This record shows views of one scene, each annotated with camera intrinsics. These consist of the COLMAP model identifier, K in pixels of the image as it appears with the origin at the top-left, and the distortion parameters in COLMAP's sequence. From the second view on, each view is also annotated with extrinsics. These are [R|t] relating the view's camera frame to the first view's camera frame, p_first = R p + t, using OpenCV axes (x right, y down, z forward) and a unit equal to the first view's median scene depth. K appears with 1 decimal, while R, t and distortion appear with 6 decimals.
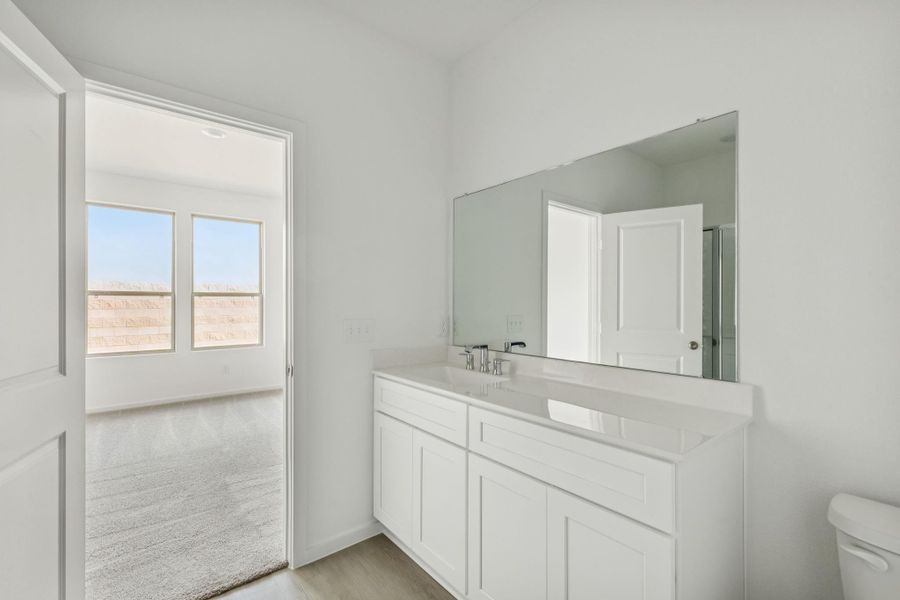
lens RADIAL K [[404.5, 0, 450.0], [0, 404.5, 300.0], [0, 0, 1]] dist [0.001960, 0.000124]
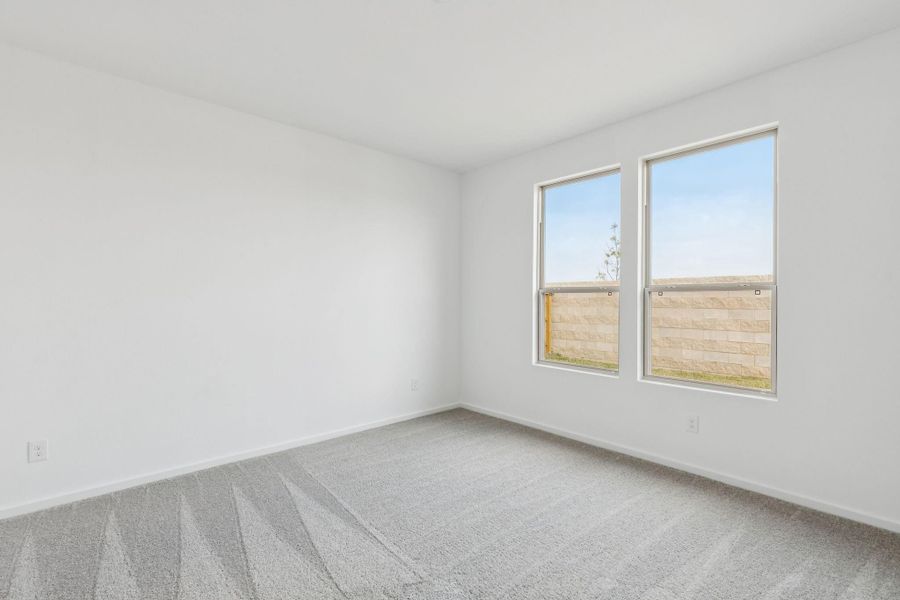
lens RADIAL K [[404.5, 0, 450.0], [0, 404.5, 300.0], [0, 0, 1]] dist [0.001960, 0.000124]
pose [[0.007478, -0.009822, -0.999924, 0.003854], [0.005292, 0.999938, -0.009782, 0.011343], [0.999958, -0.005218, 0.007530, 0.499859]]
